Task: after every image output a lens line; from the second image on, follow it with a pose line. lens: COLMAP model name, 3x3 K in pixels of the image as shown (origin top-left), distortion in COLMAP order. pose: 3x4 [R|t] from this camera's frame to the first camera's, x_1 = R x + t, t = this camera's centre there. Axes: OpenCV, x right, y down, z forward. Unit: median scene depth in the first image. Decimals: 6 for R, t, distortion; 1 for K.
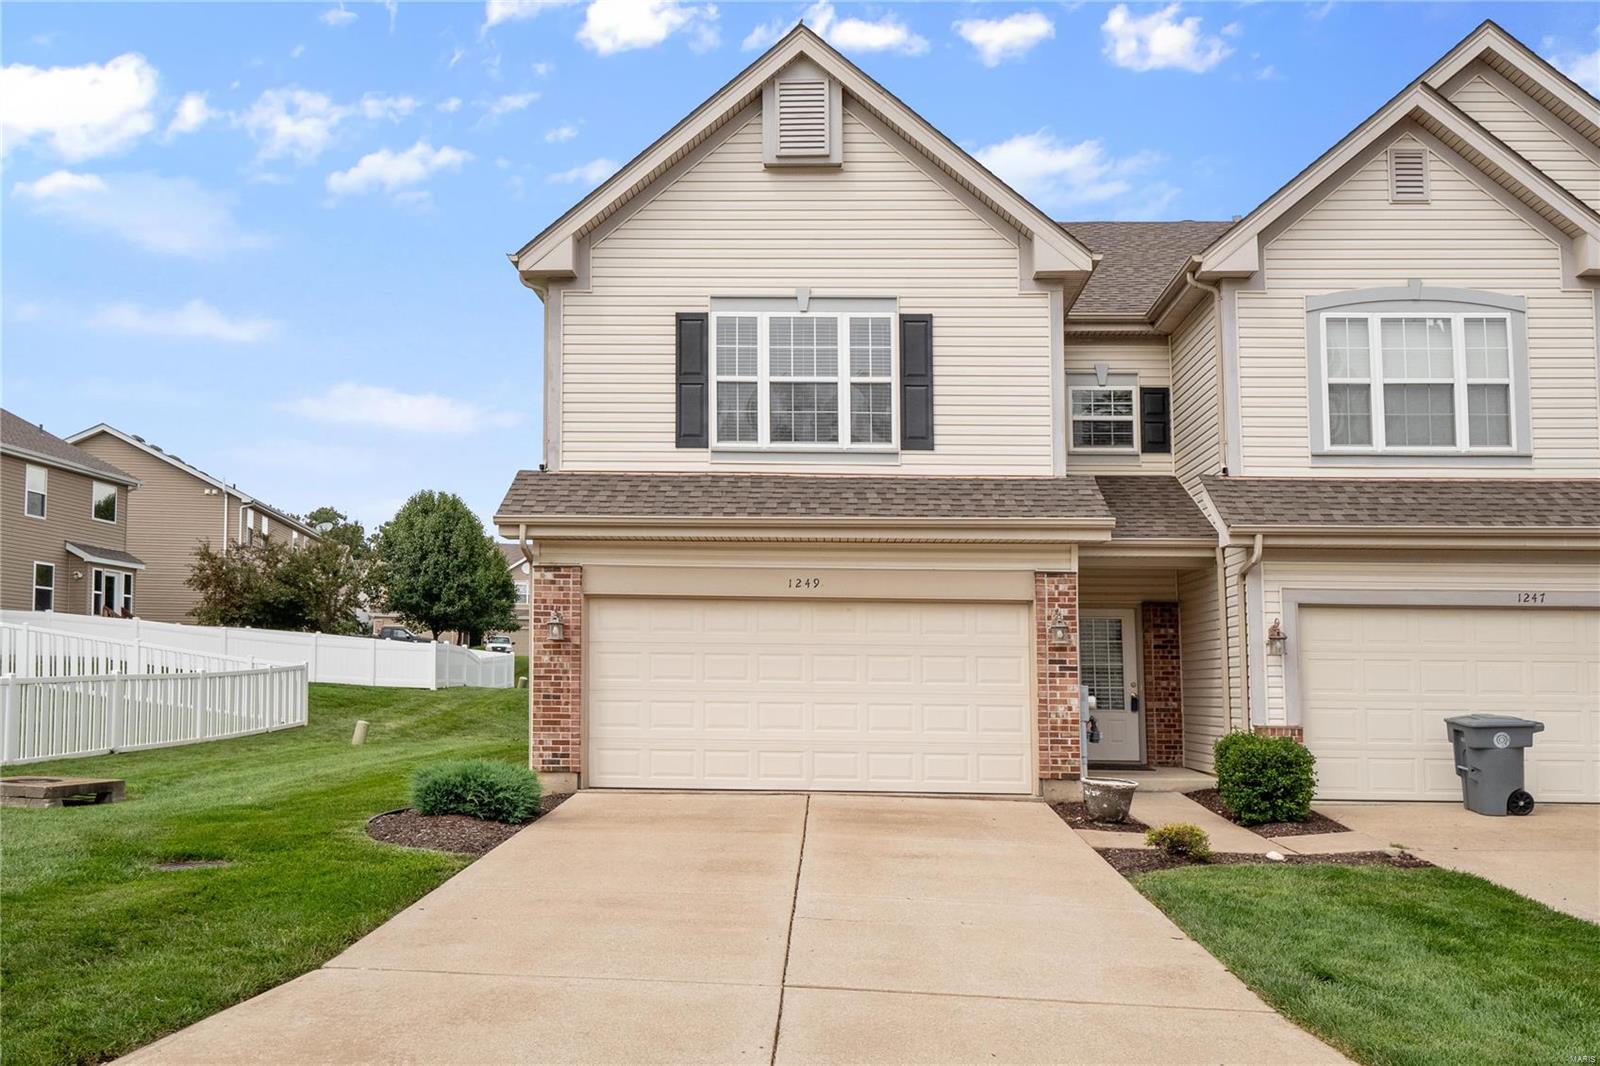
lens RADIAL K [[1325.2, 0, 788.9], [0, 1325.2, 549.4], [0, 0, 1]] dist [0.019929, -0.024968]
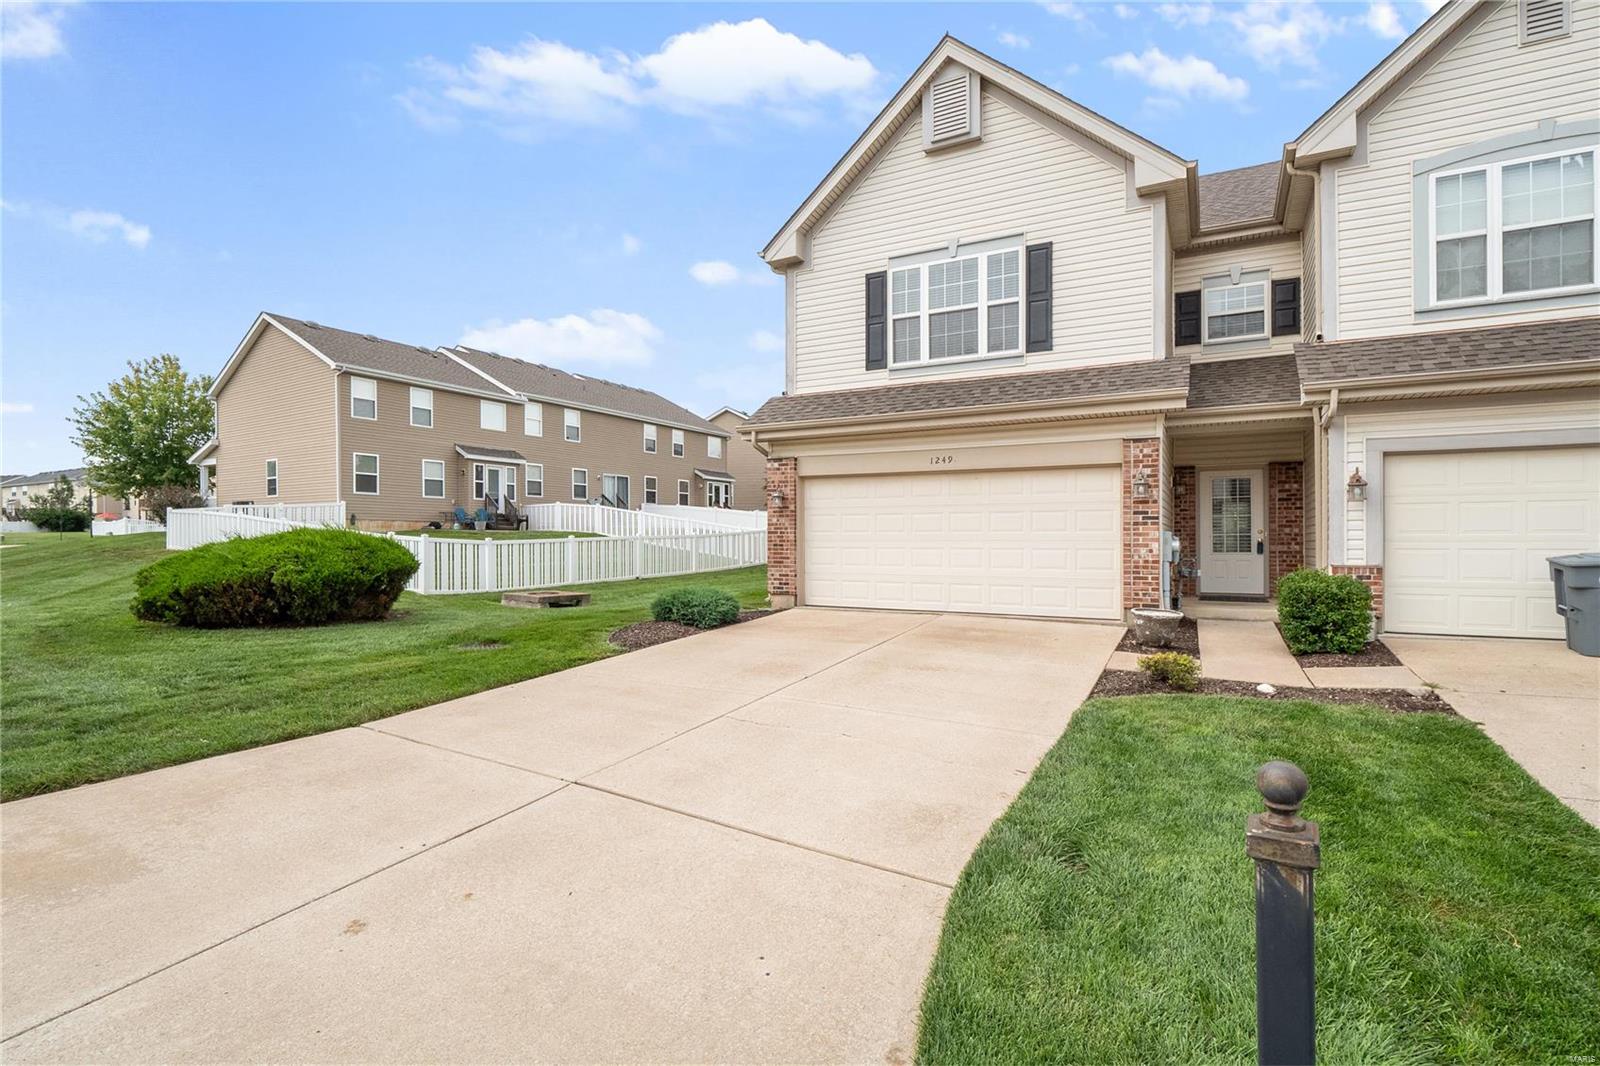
lens RADIAL K [[756.1, 0, 812.6], [0, 756.1, 544.8], [0, 0, 1]] dist [-0.014889, 0.000019]
pose [[0.898370, -0.009430, -0.439139, 0.217792], [0.055423, 0.994212, 0.092033, 0.031409], [0.435729, -0.107018, 0.893693, 0.231951]]
